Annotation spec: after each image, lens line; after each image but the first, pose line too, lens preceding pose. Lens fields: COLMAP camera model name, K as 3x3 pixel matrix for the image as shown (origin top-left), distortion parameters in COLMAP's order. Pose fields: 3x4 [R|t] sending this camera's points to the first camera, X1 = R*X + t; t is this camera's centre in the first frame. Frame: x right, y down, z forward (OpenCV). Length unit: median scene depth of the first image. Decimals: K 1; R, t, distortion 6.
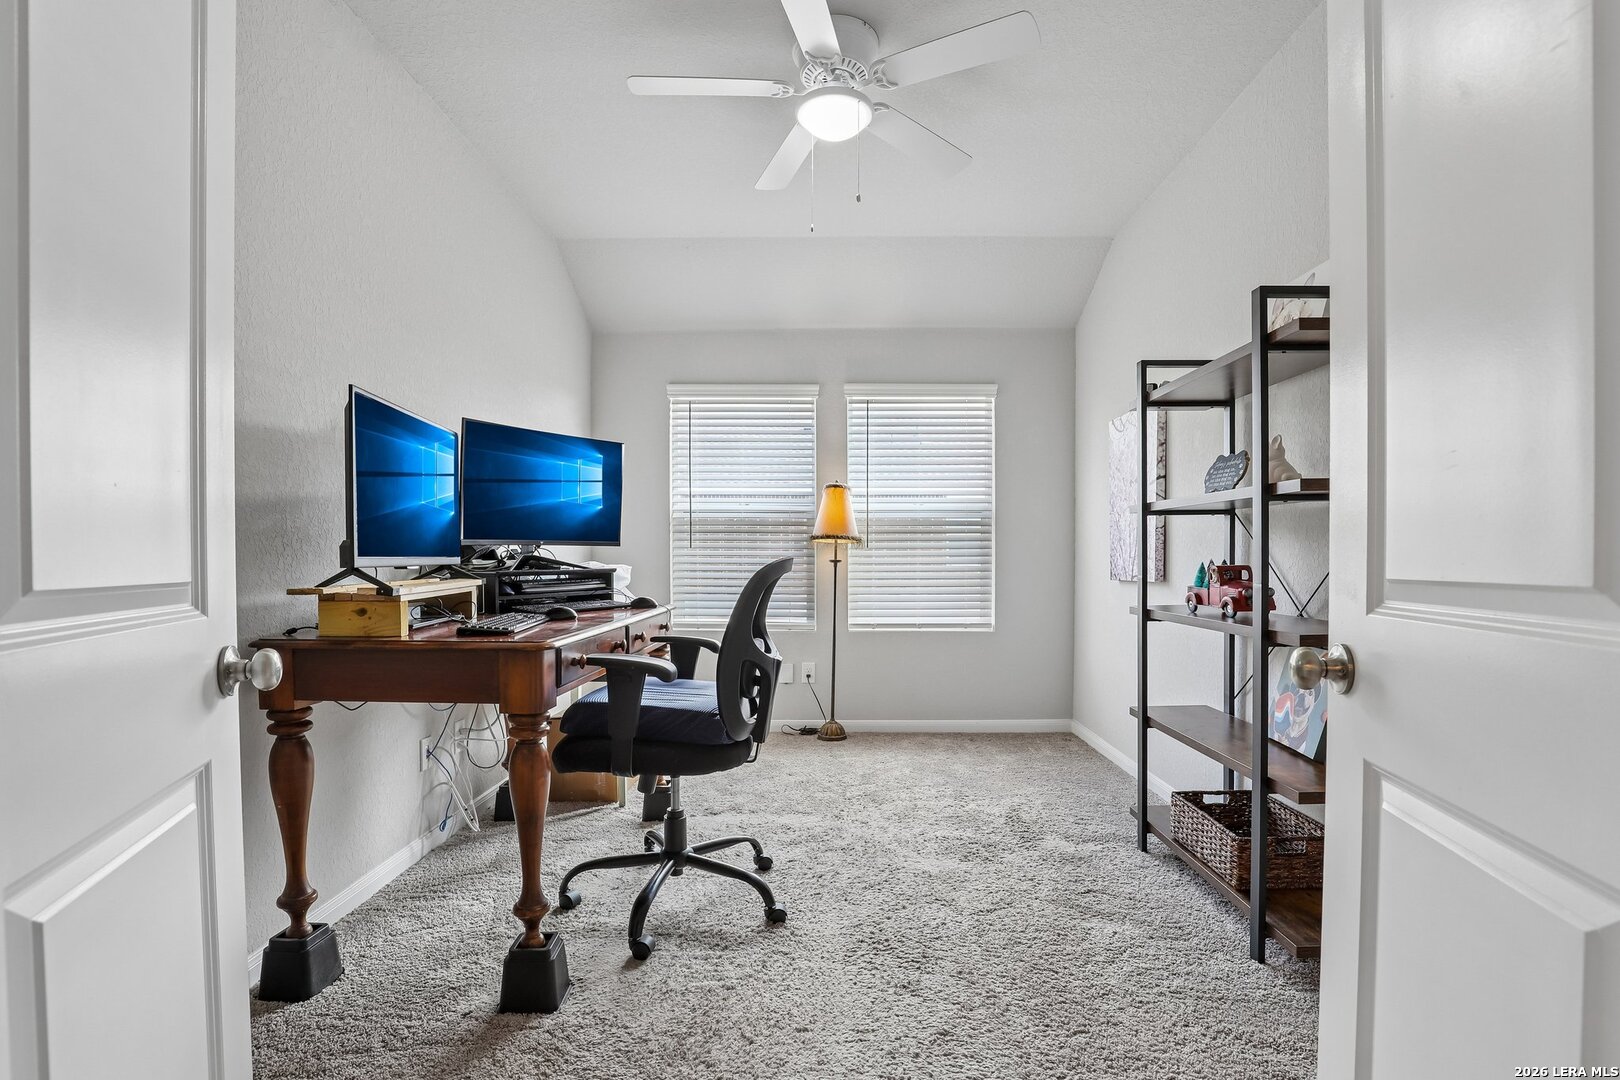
lens RADIAL K [[743.3, 0, 810.0], [0, 743.3, 540.0], [0, 0, 1]] dist [-0.018276, -0.000431]
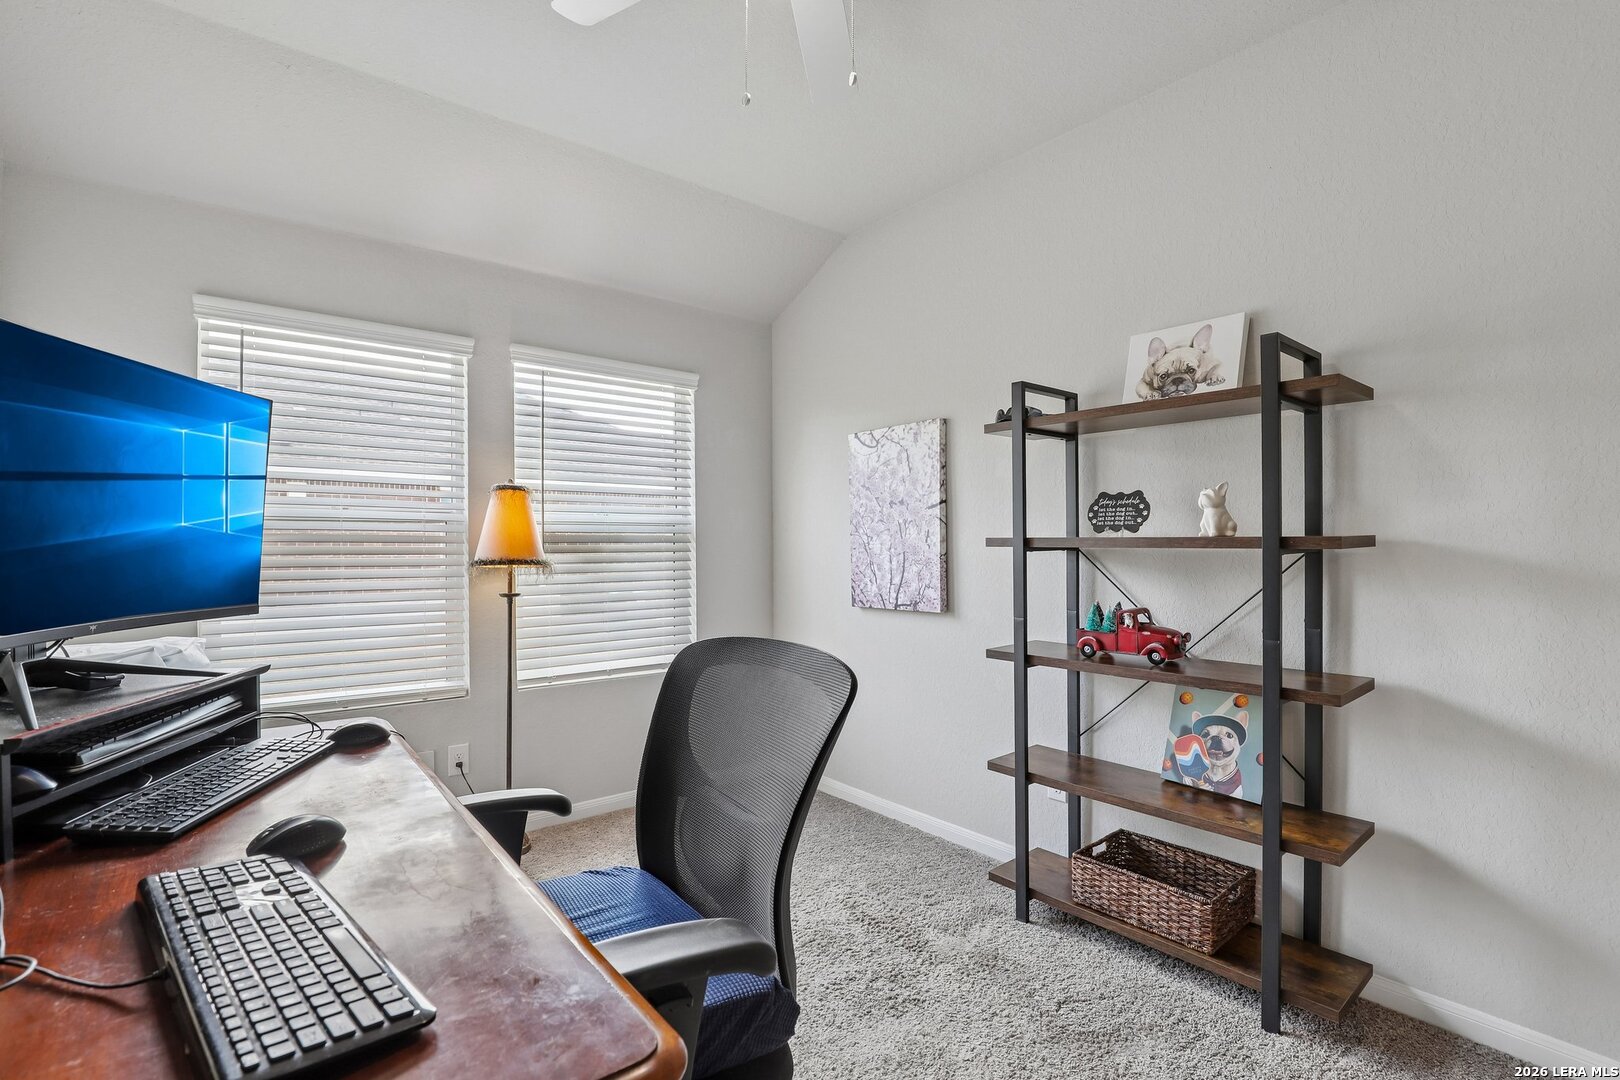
lens RADIAL K [[743.3, 0, 810.0], [0, 743.3, 540.0], [0, 0, 1]] dist [-0.018276, -0.000431]
pose [[0.761483, 0.001299, 0.648183, -0.272530], [-0.008056, 0.999940, 0.007461, -0.041656], [-0.648134, -0.010904, 0.761448, 0.388620]]
